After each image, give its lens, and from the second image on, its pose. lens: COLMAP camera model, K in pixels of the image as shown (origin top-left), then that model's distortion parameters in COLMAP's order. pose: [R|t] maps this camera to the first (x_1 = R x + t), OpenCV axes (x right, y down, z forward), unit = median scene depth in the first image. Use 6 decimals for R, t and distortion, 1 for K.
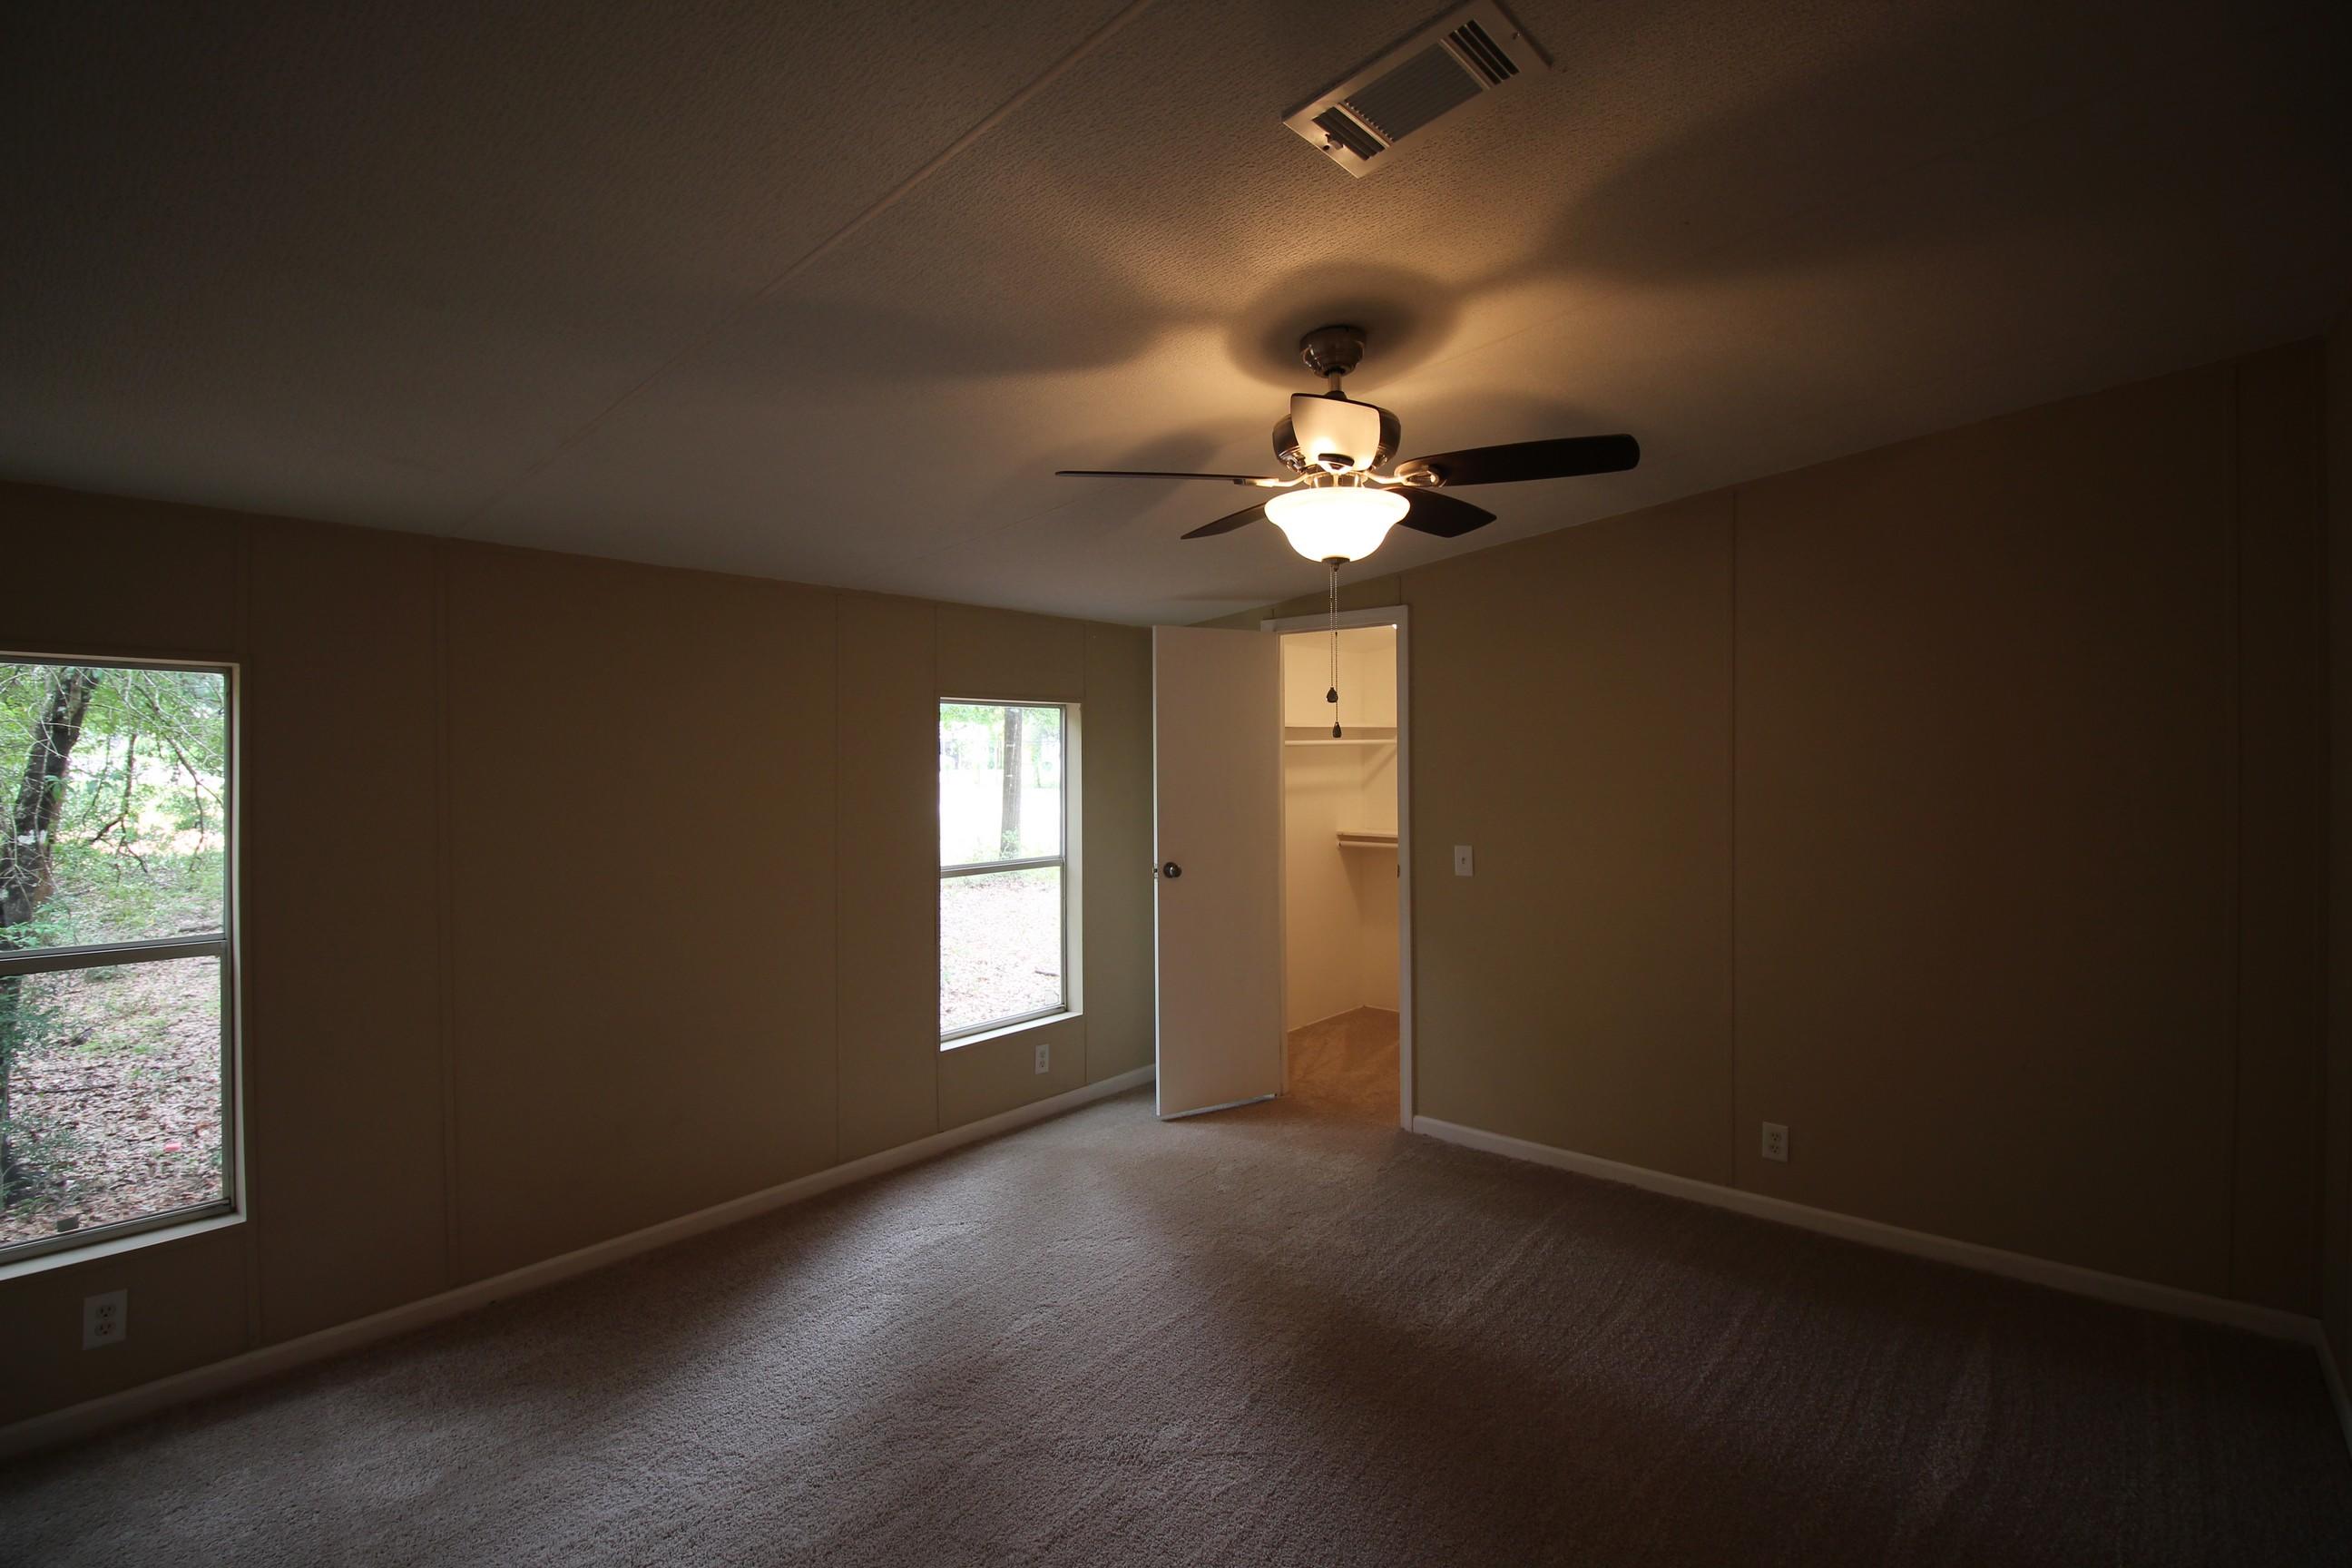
lens RADIAL K [[1089.0, 0, 1173.5], [0, 1089.0, 764.4], [0, 0, 1]] dist [-0.001189, -0.010791]
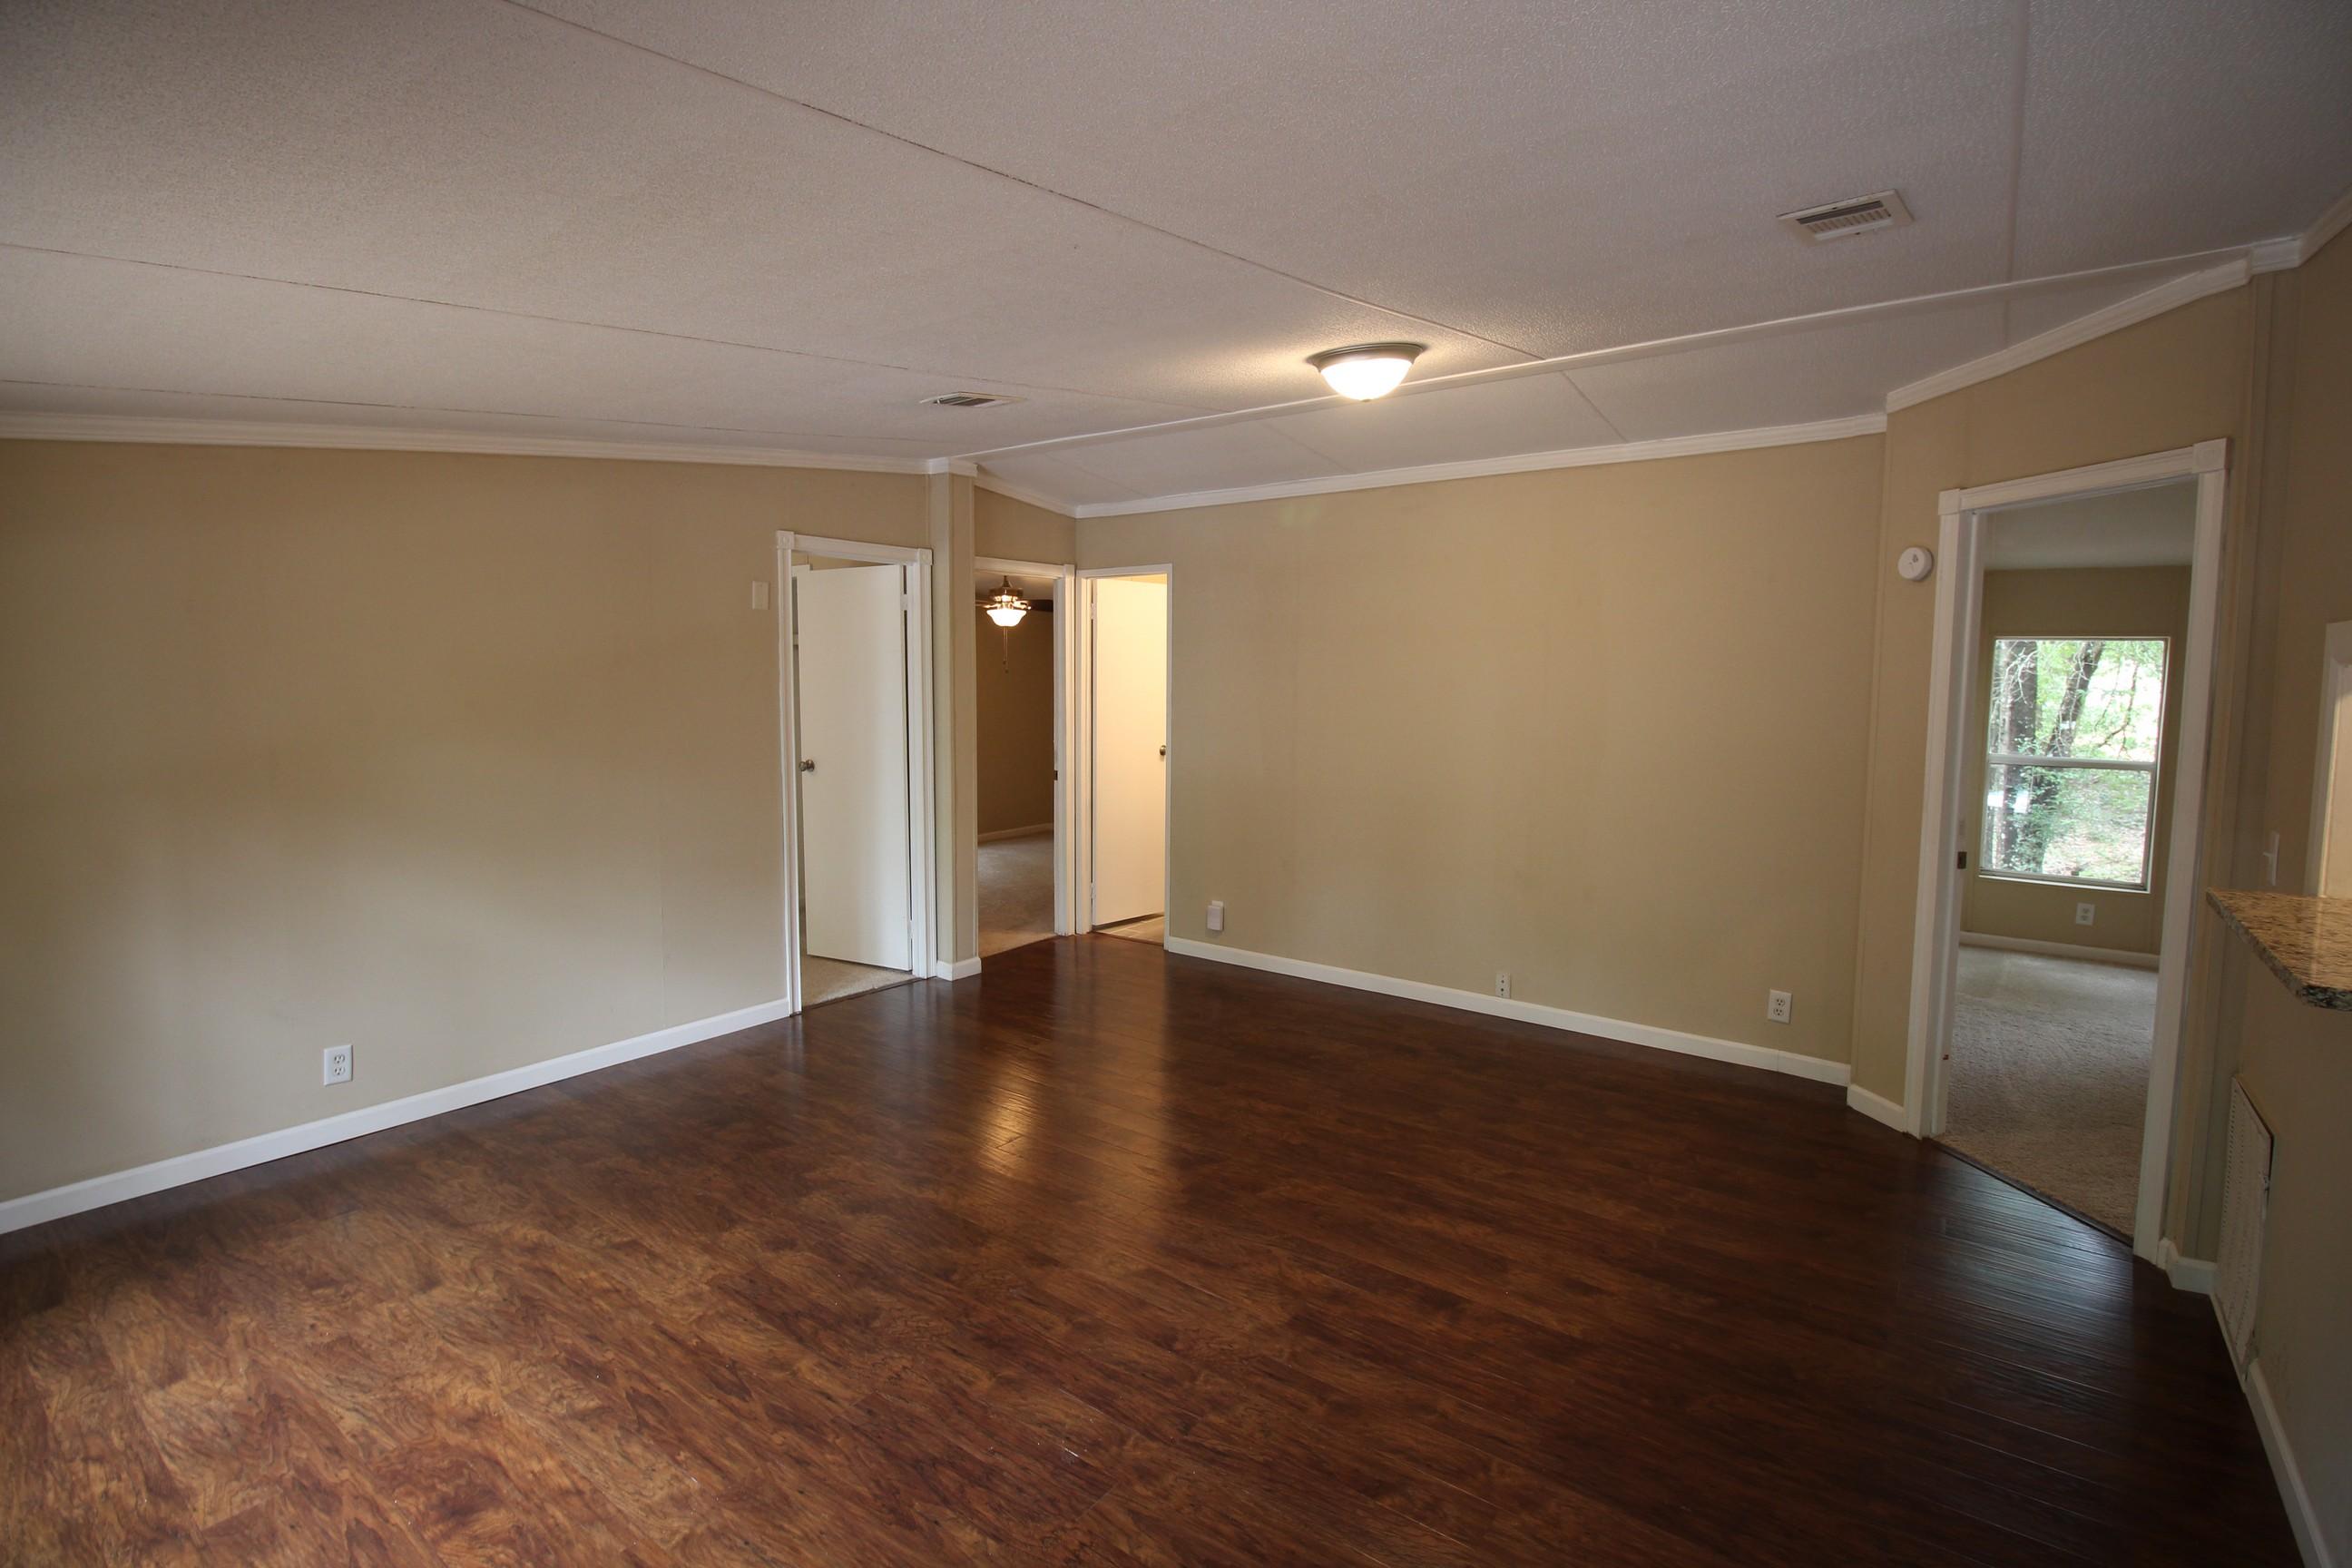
lens RADIAL K [[1089.0, 0, 1173.5], [0, 1089.0, 764.4], [0, 0, 1]] dist [-0.001189, -0.010791]
pose [[0.072003, 0.084570, -0.993813, 0.610519], [-0.013810, 0.996388, 0.083788, 0.003733], [0.997309, 0.007691, 0.072911, -0.602103]]
